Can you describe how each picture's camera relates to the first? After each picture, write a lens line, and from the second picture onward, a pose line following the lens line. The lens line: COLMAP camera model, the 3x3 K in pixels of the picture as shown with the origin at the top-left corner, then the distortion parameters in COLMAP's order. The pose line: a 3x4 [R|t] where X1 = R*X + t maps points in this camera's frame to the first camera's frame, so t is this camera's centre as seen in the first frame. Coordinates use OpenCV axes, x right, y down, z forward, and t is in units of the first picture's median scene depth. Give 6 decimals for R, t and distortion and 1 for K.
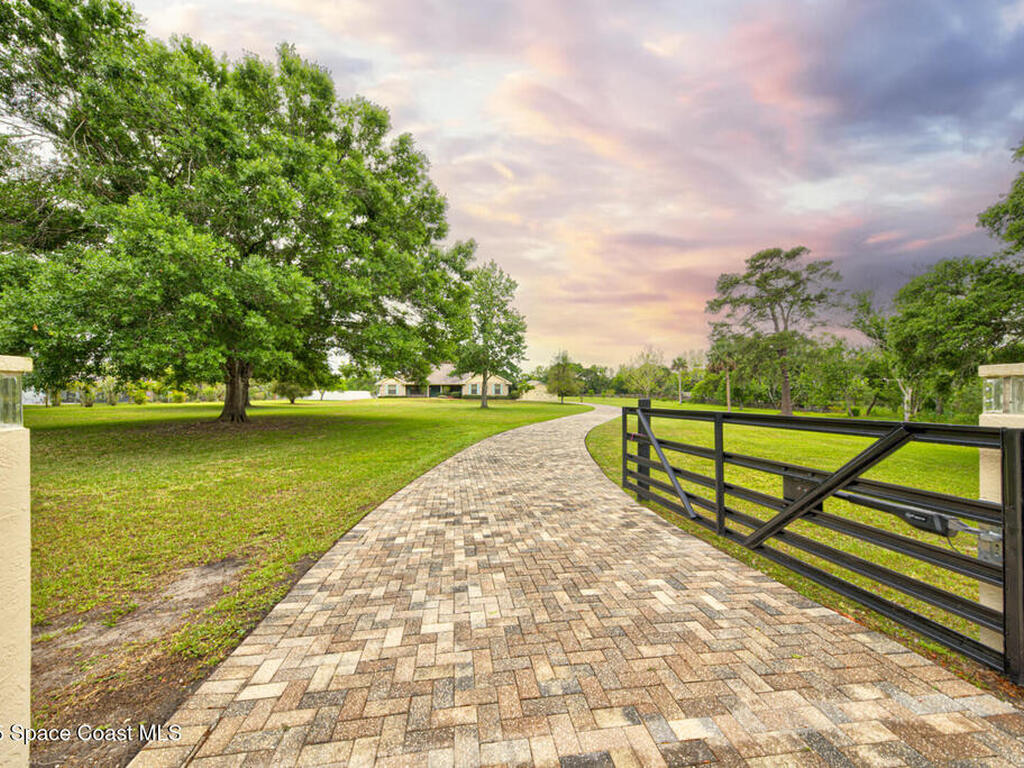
lens RADIAL K [[397.9, 0, 507.8], [0, 397.9, 396.8], [0, 0, 1]] dist [0.018833, -0.000002]
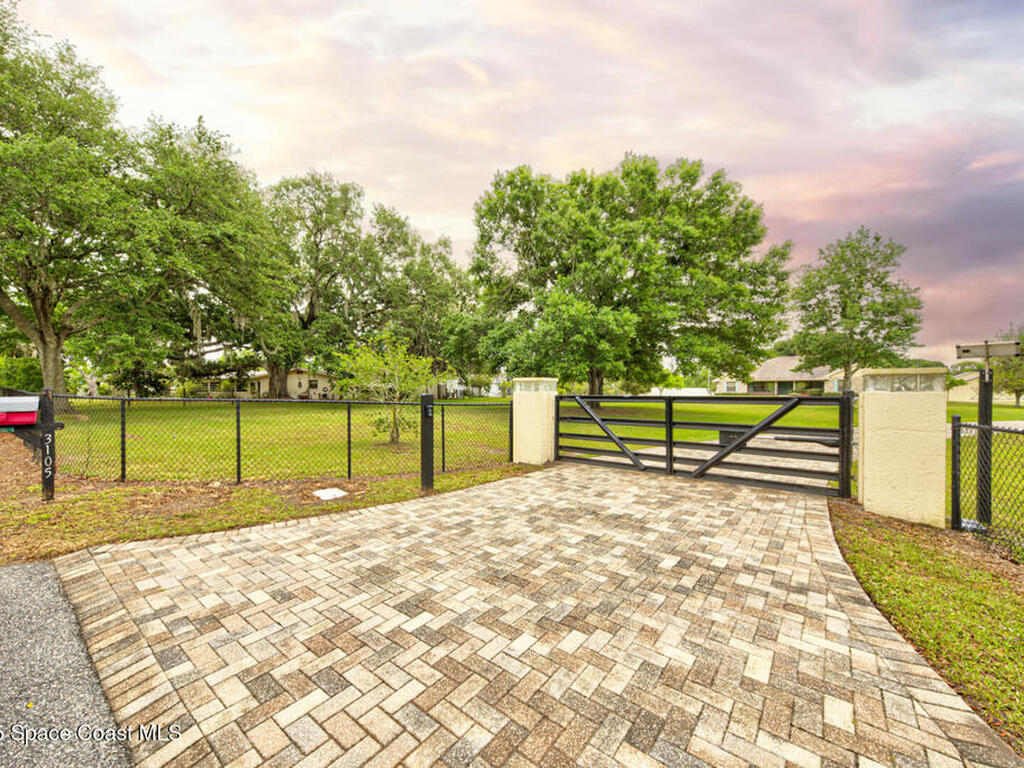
lens RADIAL K [[423.6, 0, 509.6], [0, 423.6, 395.4], [0, 0, 1]] dist [0.015788, -0.000372]
pose [[0.701895, 0.011034, -0.712195, 0.184914], [-0.010077, 0.999934, 0.005561, 0.007213], [0.712209, 0.003273, 0.701959, -0.270934]]
